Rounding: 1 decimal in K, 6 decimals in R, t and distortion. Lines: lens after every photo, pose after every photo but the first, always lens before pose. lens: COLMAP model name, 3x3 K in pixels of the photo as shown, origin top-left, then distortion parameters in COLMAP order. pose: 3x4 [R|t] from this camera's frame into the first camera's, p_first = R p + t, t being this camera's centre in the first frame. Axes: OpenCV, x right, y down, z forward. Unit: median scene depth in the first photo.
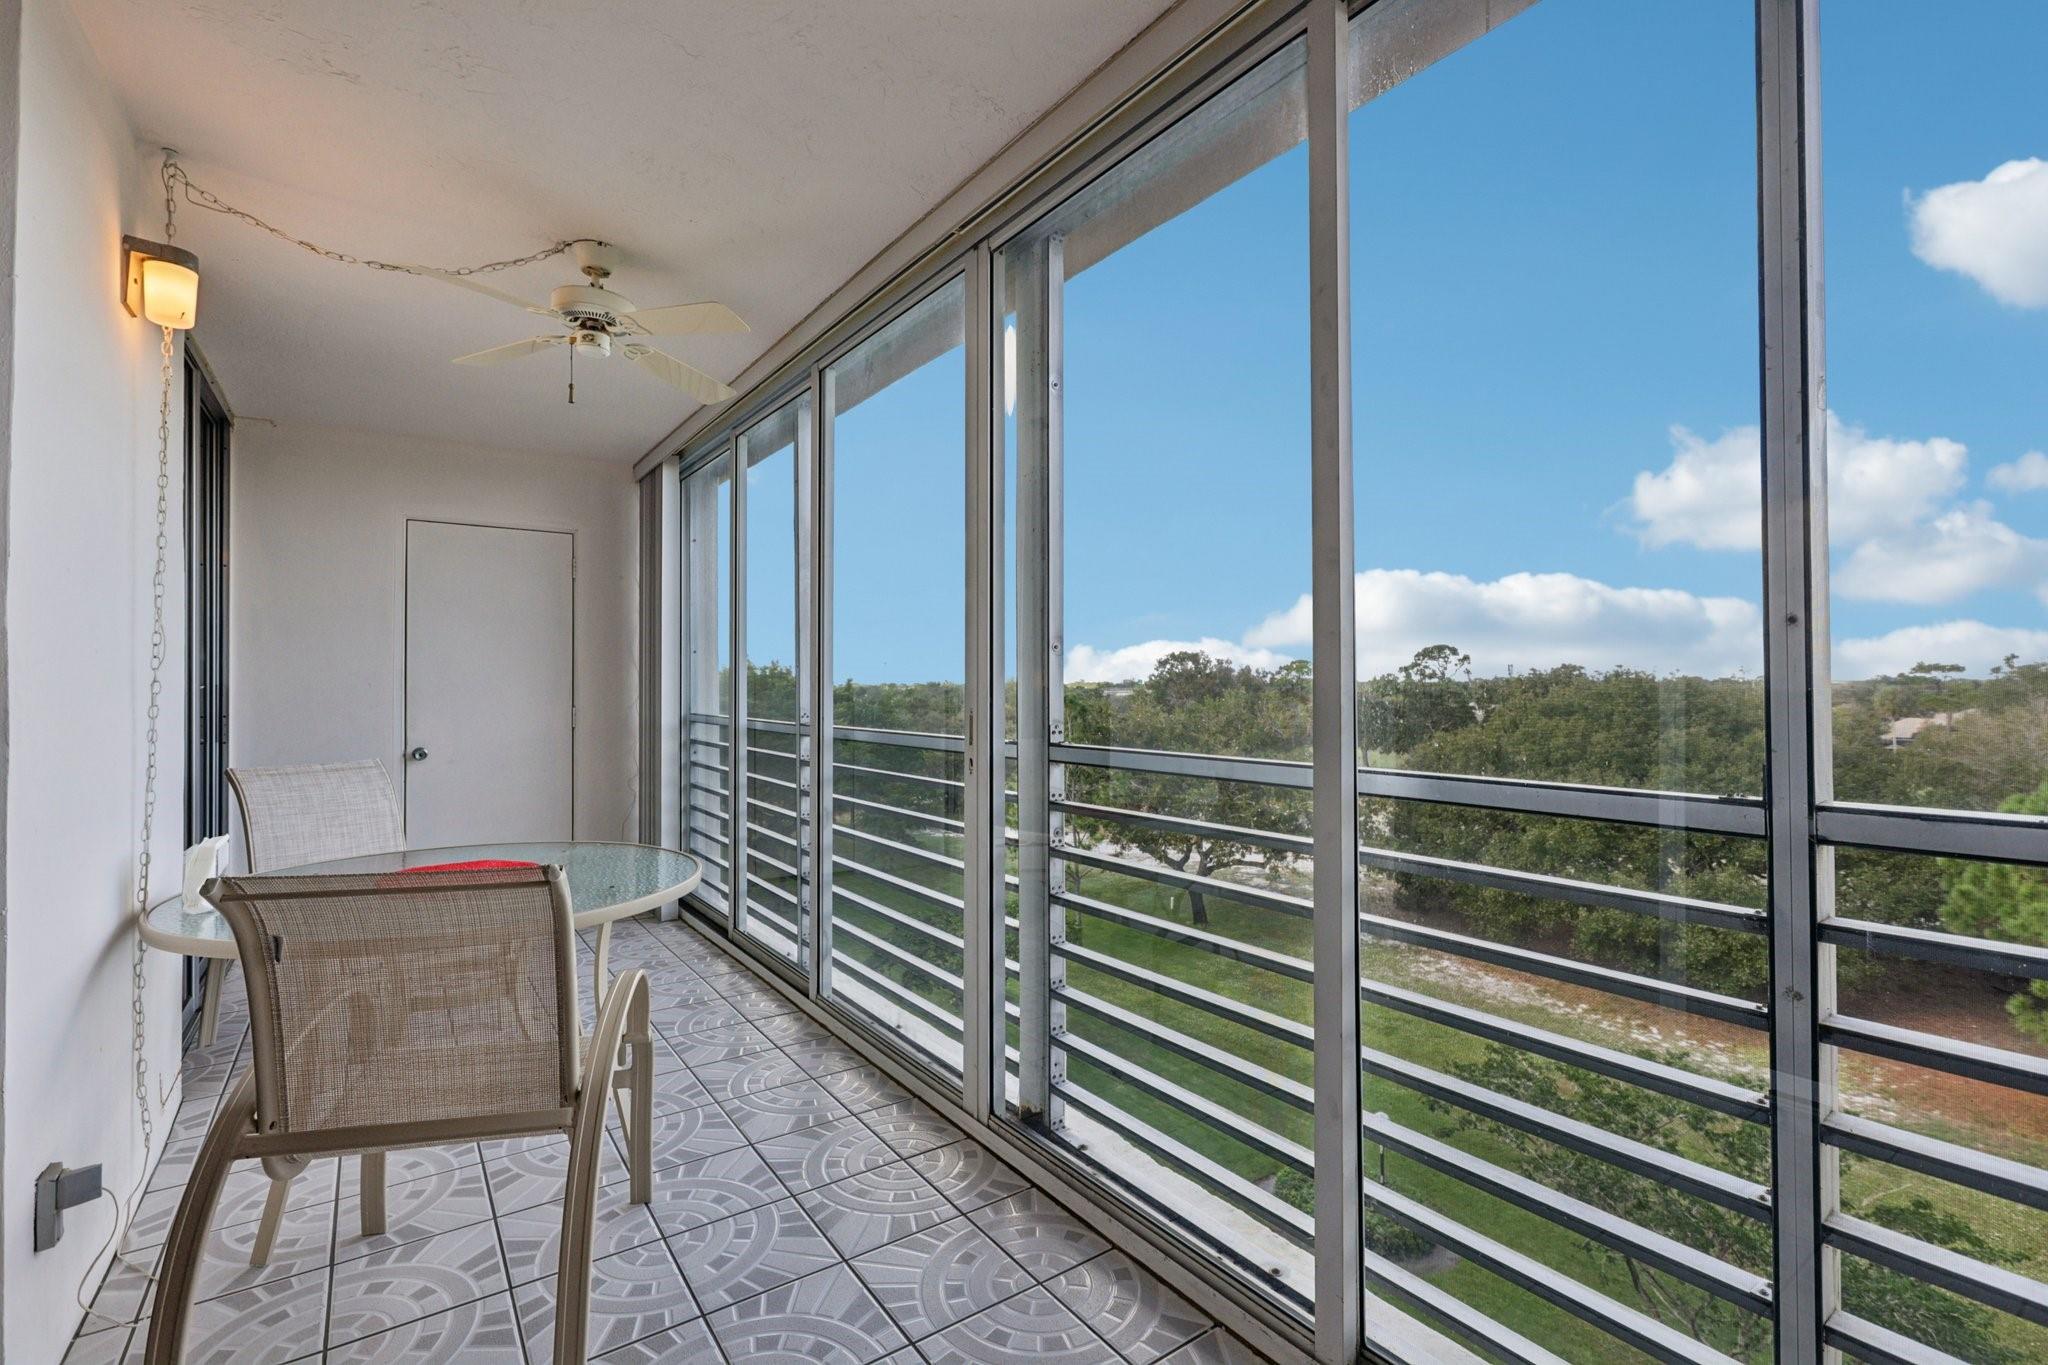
lens RADIAL K [[917.4, 0, 1037.4], [0, 917.4, 671.6], [0, 0, 1]] dist [-0.005257, 0.002719]
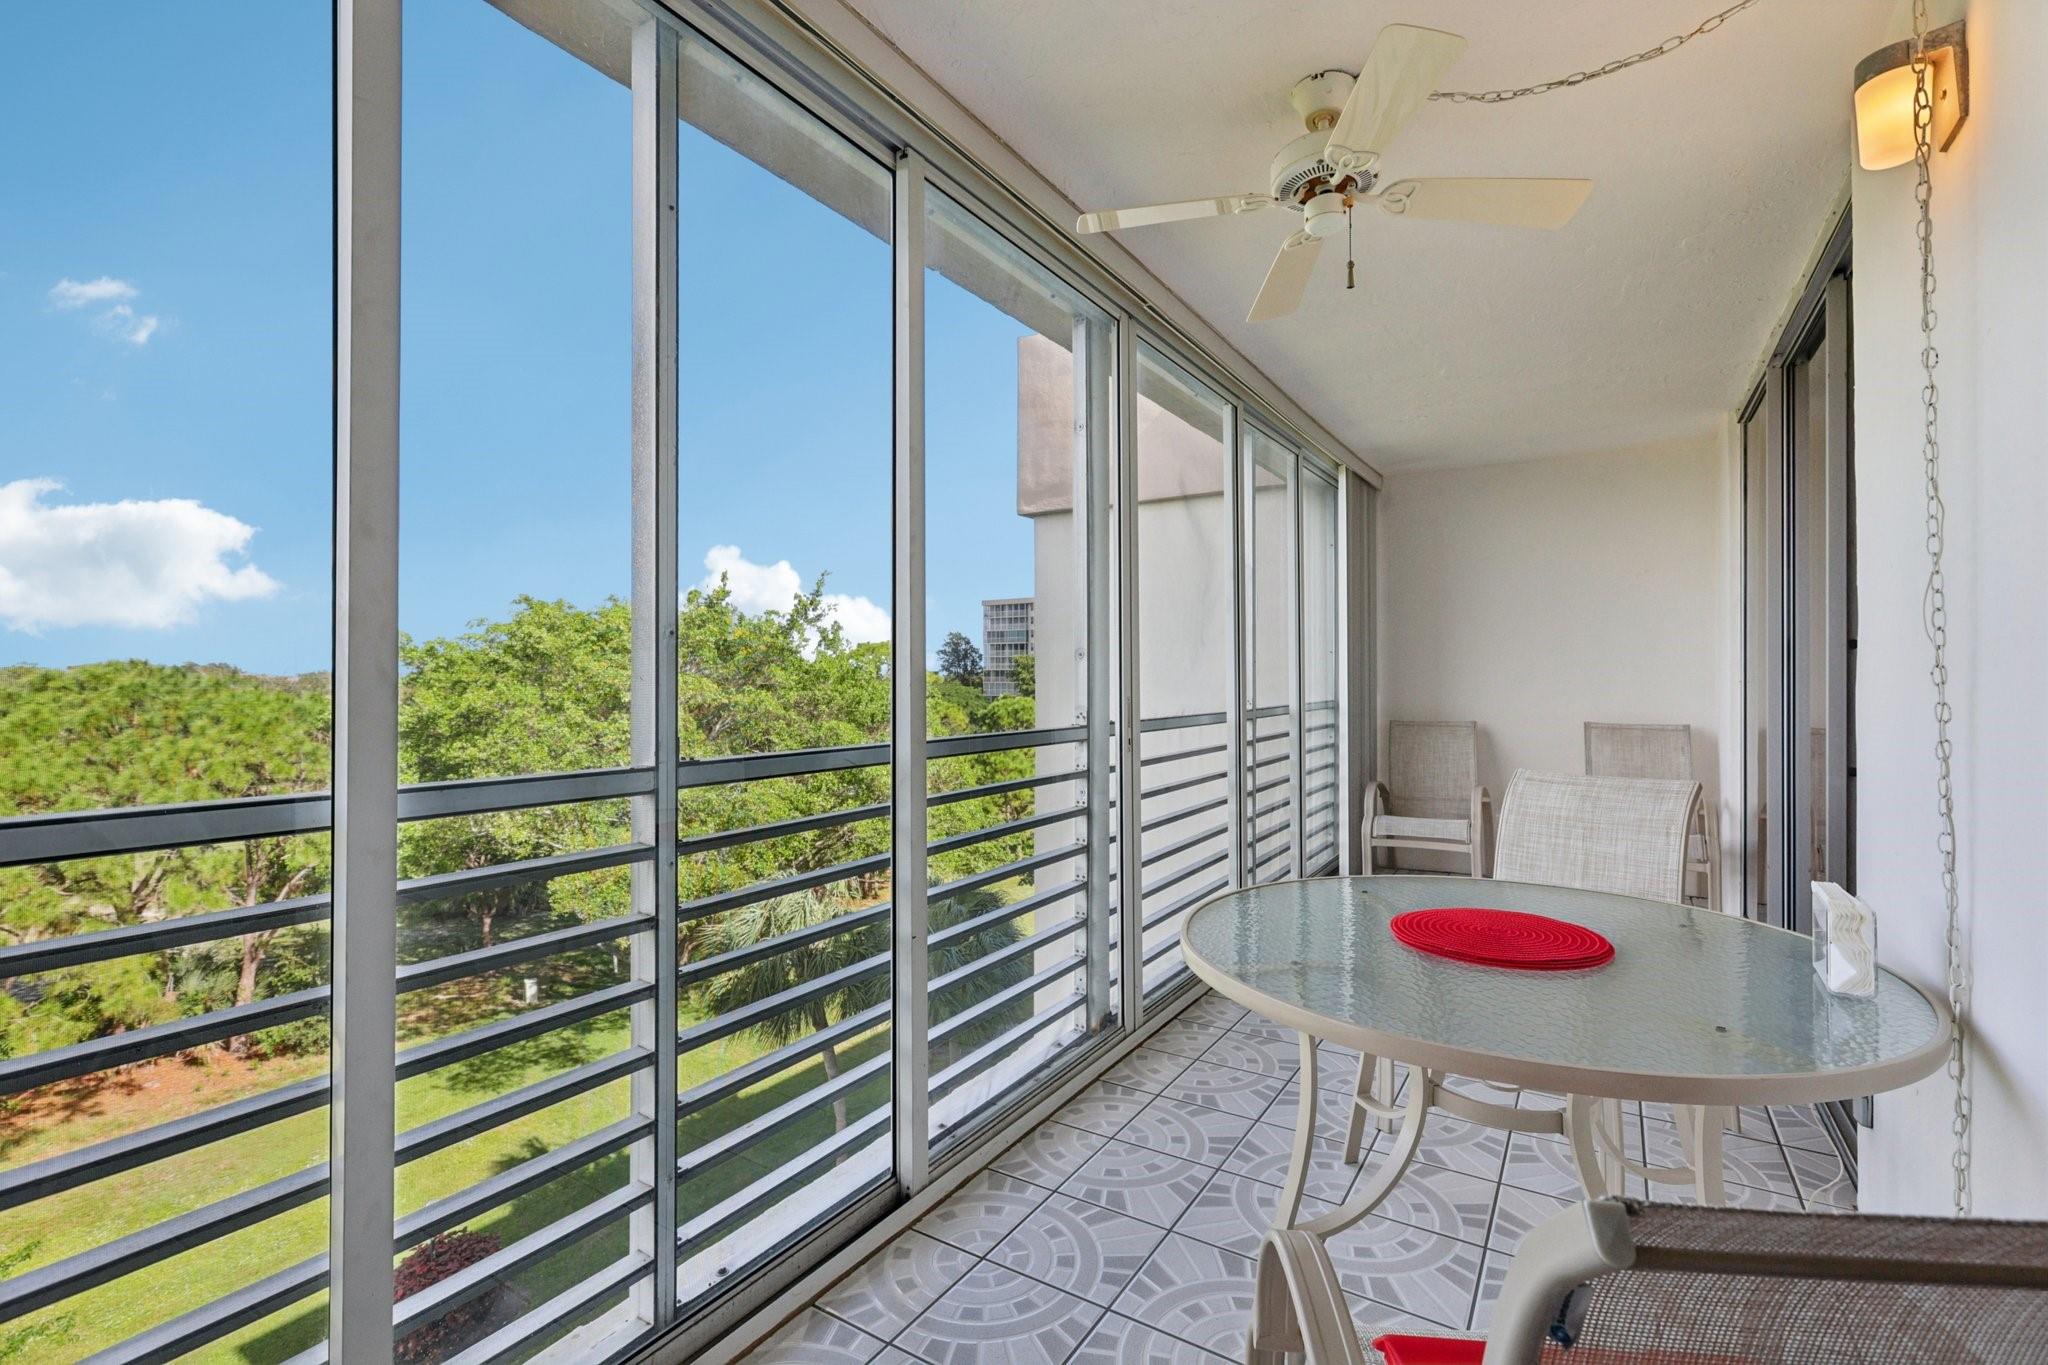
lens RADIAL K [[917.4, 0, 1020.1], [0, 917.4, 669.8], [0, 0, 1]] dist [-0.005257, 0.002719]
pose [[-0.355250, 0.003584, 0.934764, -0.090746], [-0.007342, 0.999951, -0.006624, 0.001519], [-0.934742, -0.009216, -0.355207, 0.124404]]
